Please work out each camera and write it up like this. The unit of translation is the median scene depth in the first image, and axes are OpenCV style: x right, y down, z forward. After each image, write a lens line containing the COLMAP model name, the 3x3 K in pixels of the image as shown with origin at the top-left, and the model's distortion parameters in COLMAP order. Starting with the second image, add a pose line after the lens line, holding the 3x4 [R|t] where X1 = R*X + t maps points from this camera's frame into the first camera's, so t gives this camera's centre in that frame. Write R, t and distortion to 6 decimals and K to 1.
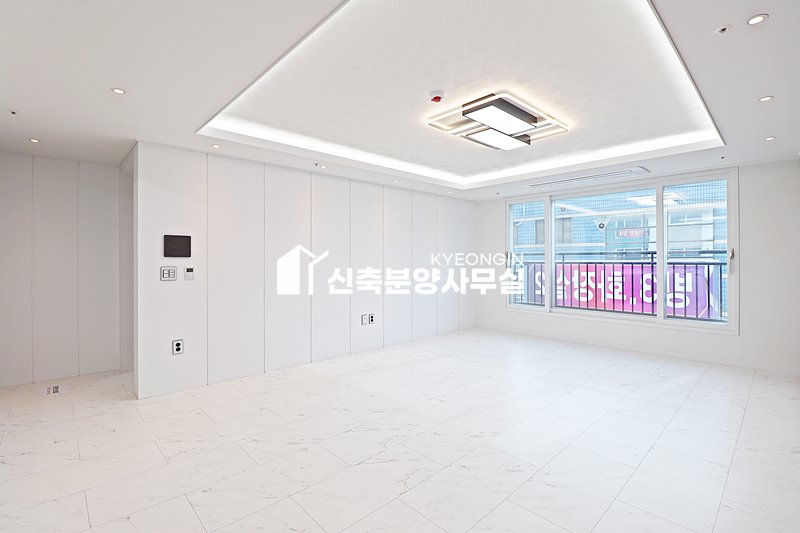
lens RADIAL K [[372.3, 0, 392.5], [0, 372.3, 261.1], [0, 0, 1]] dist [-0.002805, -0.010425]
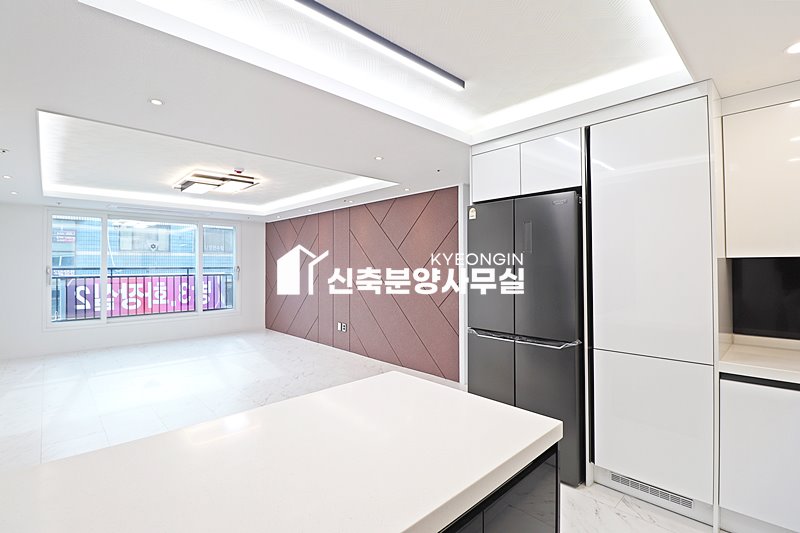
lens RADIAL K [[372.3, 0, 398.7], [0, 372.3, 262.9], [0, 0, 1]] dist [-0.002805, -0.010425]
pose [[-0.025906, 0.010070, 0.999614, -0.842114], [0.004163, 0.999942, -0.009965, -0.027681], [-0.999656, 0.003903, -0.025947, 0.244764]]
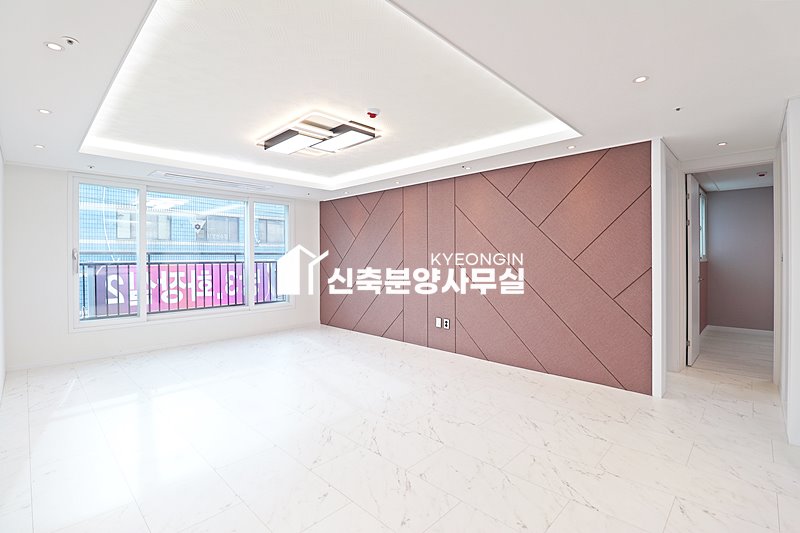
lens RADIAL K [[372.3, 0, 405.6], [0, 372.3, 259.9], [0, 0, 1]] dist [-0.002805, -0.010425]
pose [[-0.066730, -0.004967, 0.997759, -0.601039], [0.005095, 0.999973, 0.005319, -0.006827], [-0.997758, 0.005439, -0.066702, 0.586518]]
